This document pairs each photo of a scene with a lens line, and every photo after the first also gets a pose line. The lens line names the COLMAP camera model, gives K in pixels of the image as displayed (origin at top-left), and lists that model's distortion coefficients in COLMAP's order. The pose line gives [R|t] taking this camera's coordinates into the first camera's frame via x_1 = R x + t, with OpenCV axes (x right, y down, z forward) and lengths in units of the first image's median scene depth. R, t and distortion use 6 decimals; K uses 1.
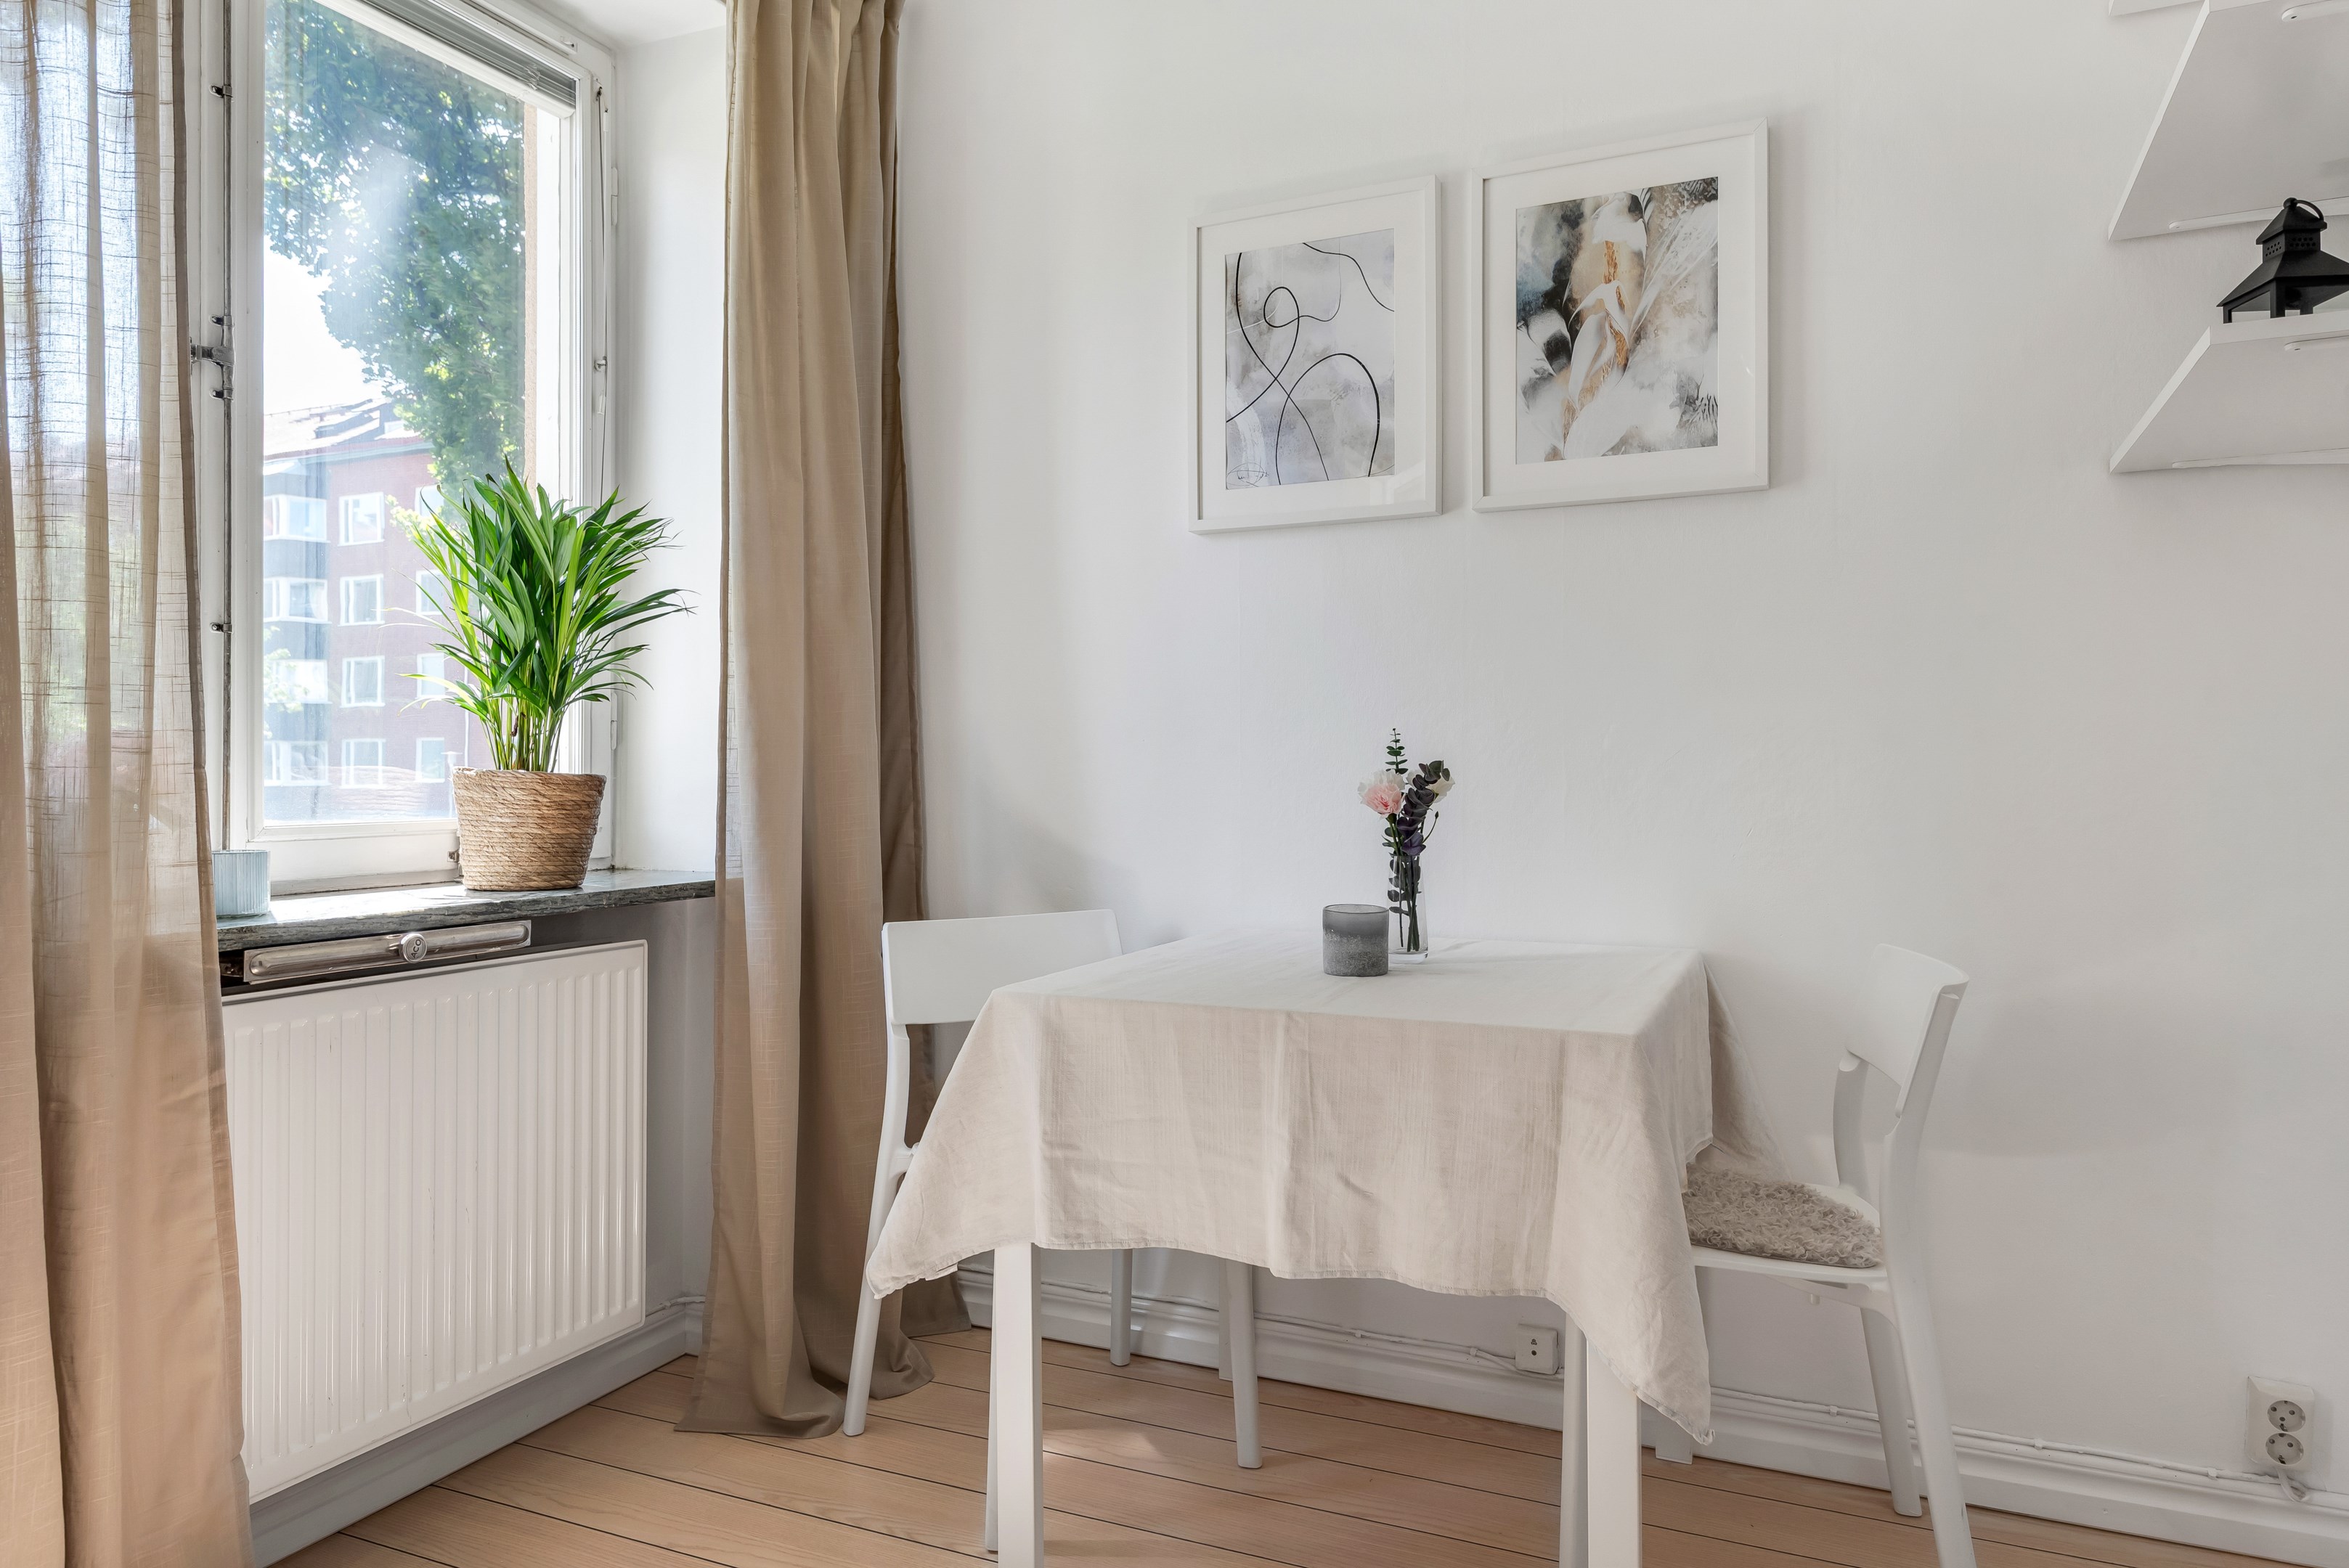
lens RADIAL K [[1502.9, 0, 1176.5], [0, 1502.9, 761.0], [0, 0, 1]] dist [0.016653, -0.010189]
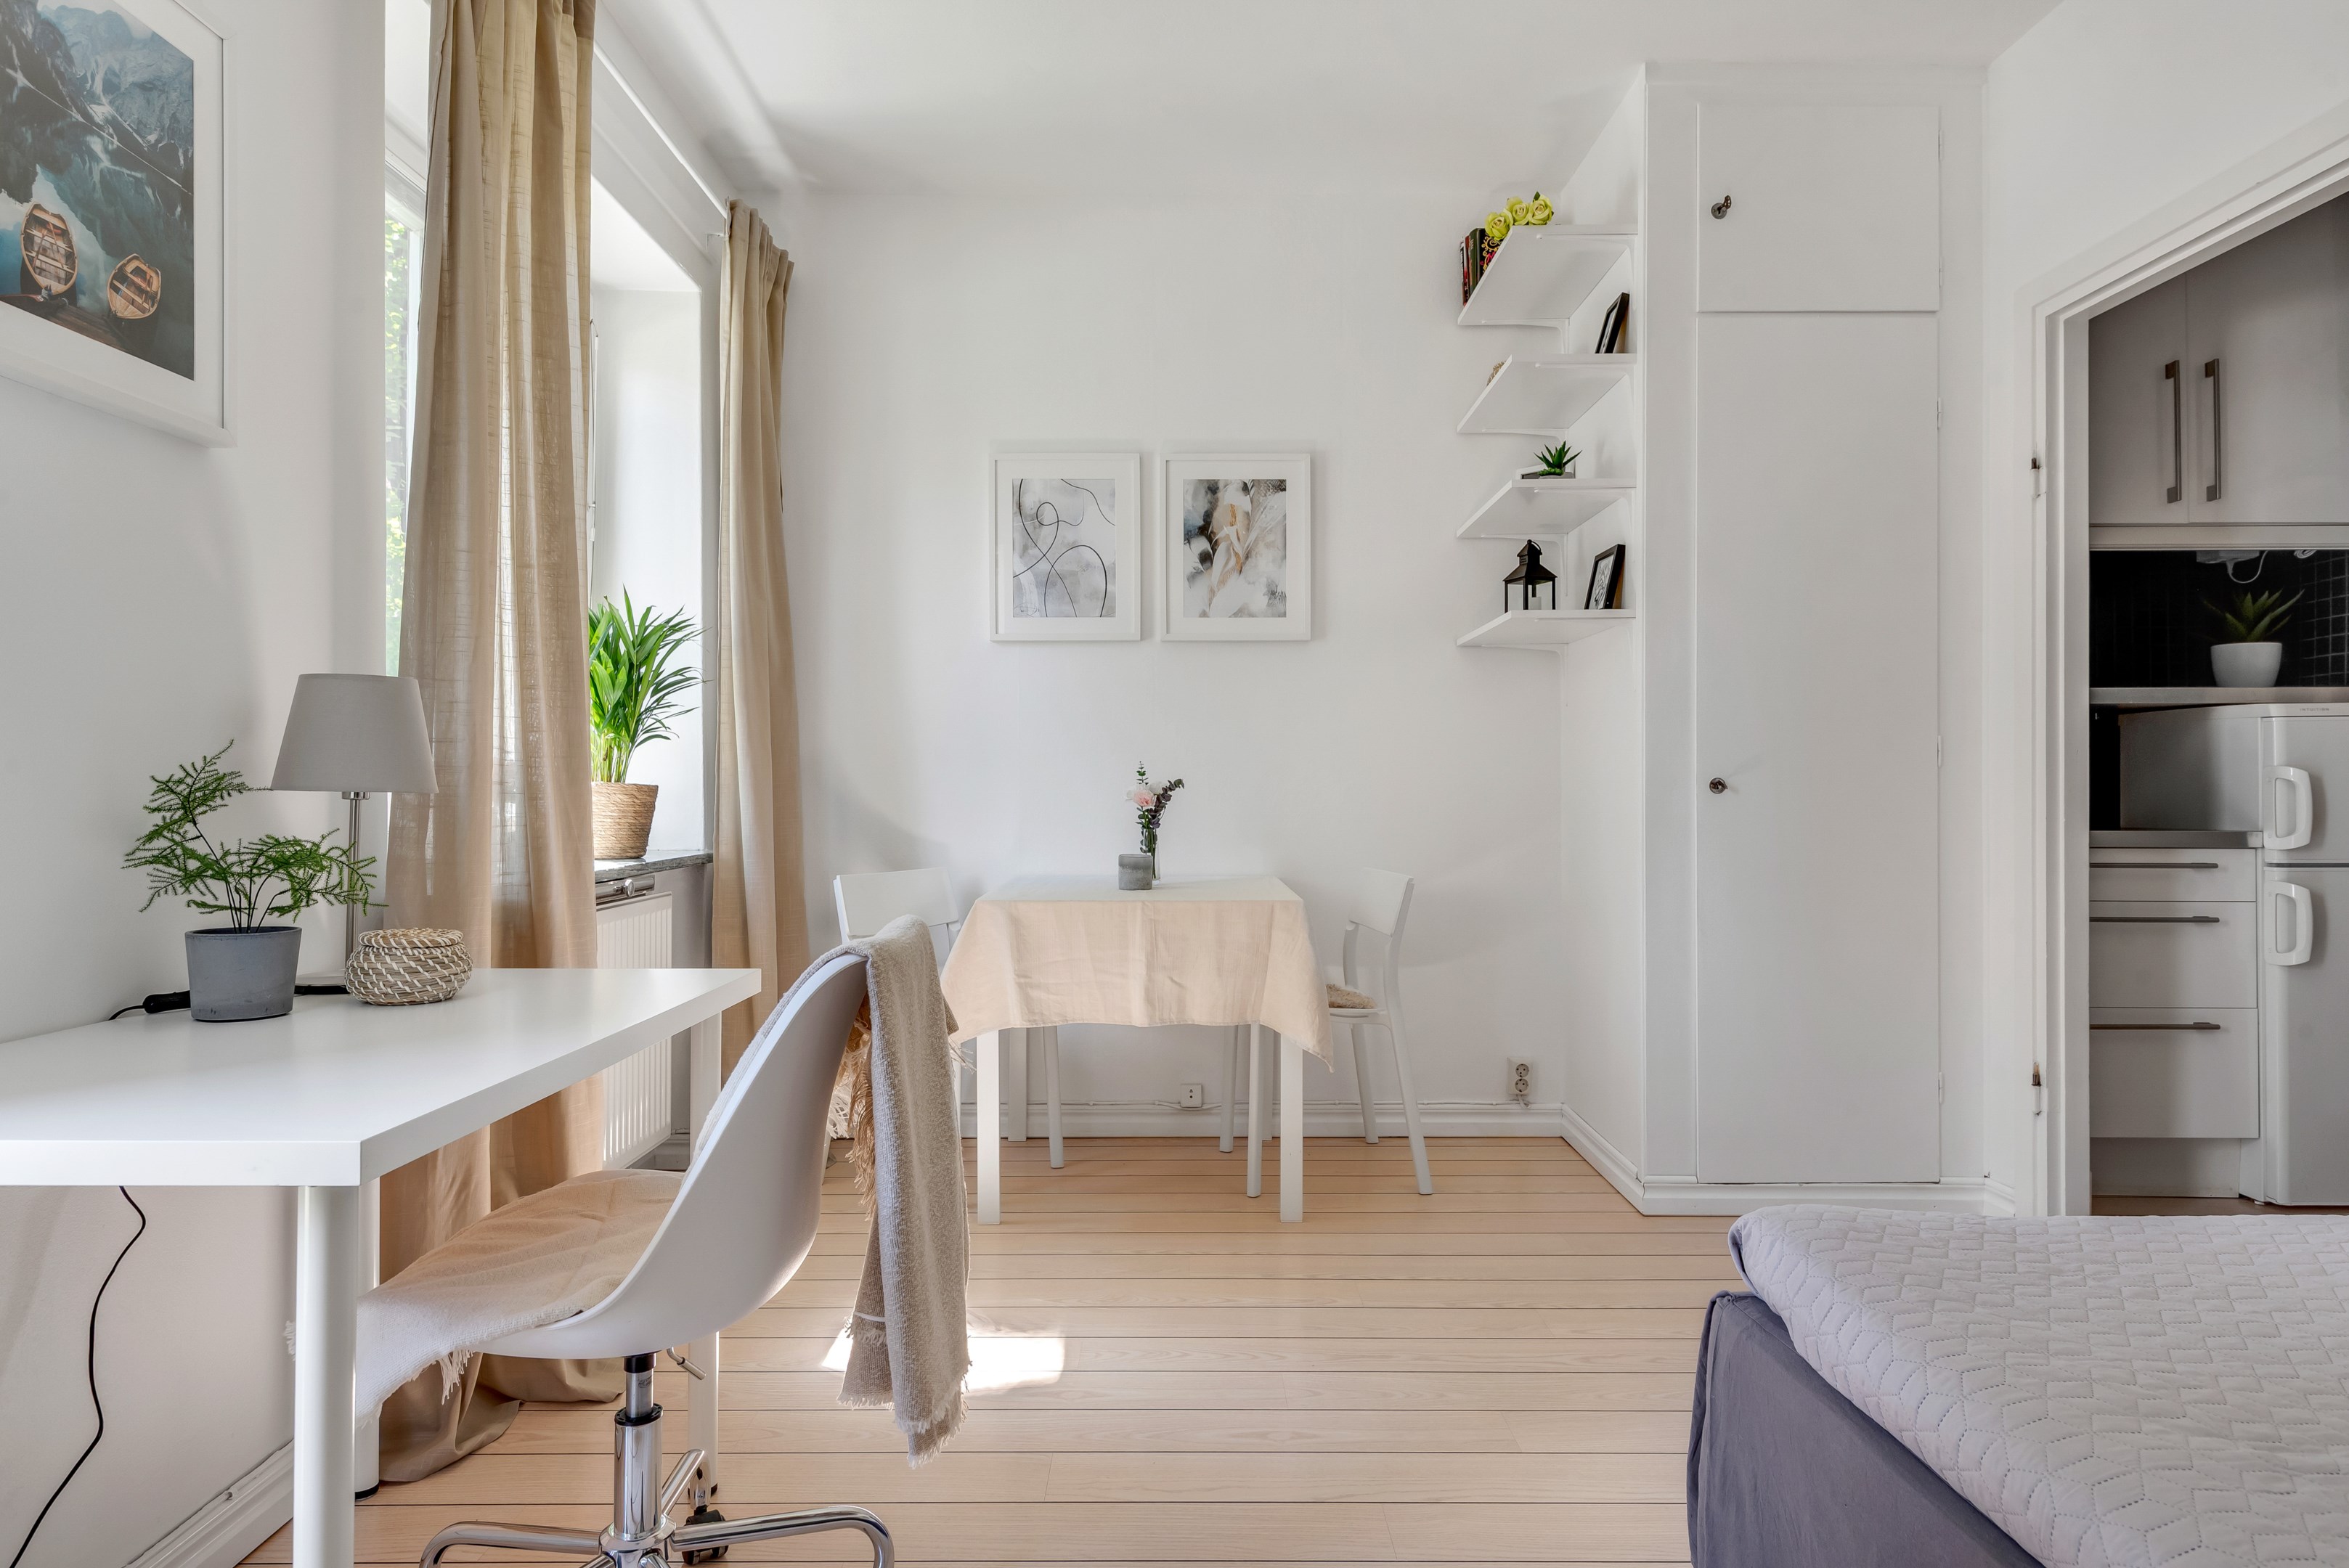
lens RADIAL K [[1430.1, 0, 1180.1], [0, 1430.1, 775.4], [0, 0, 1]] dist [0.025902, -0.020482]
pose [[0.904725, 0.004092, 0.425976, -0.534159], [-0.005112, 0.999986, 0.001251, -0.006152], [-0.425965, -0.003309, 0.904734, -0.596518]]
